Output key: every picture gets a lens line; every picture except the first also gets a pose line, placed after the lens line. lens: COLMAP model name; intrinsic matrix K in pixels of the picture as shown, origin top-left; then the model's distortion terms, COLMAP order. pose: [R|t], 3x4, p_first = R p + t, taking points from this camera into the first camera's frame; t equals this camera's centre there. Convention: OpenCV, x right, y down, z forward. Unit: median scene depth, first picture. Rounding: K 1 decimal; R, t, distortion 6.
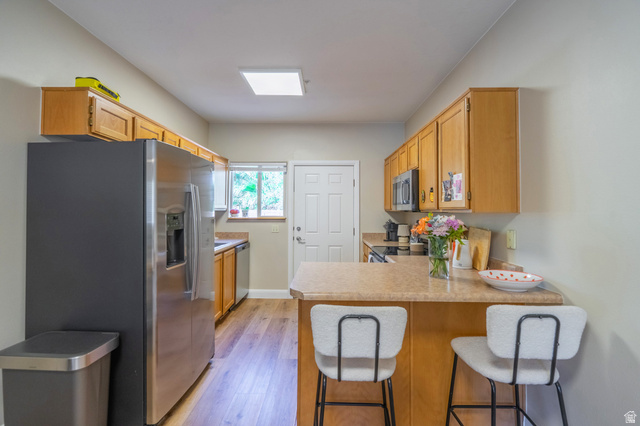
lens RADIAL K [[299.9, 0, 323.3], [0, 299.9, 207.0], [0, 0, 1]] dist [0.000360, 0.000544]
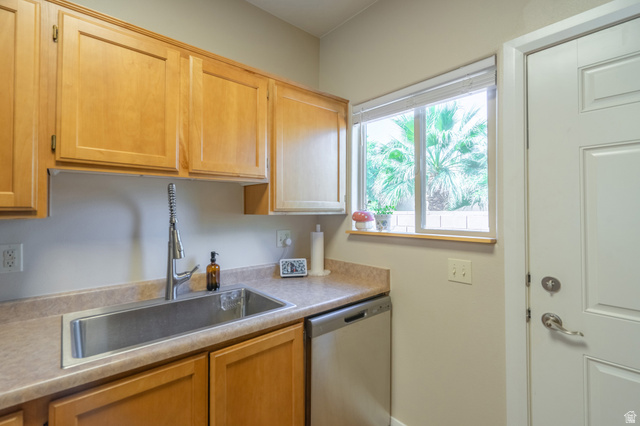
lens RADIAL K [[295.1, 0, 311.4], [0, 295.1, 206.7], [0, 0, 1]] dist [0.000323, -0.000044]
pose [[0.656883, -0.018749, -0.753759, -0.034671], [0.011434, 0.999824, -0.014905, 0.008481], [0.753906, 0.001173, 0.656982, 0.991696]]
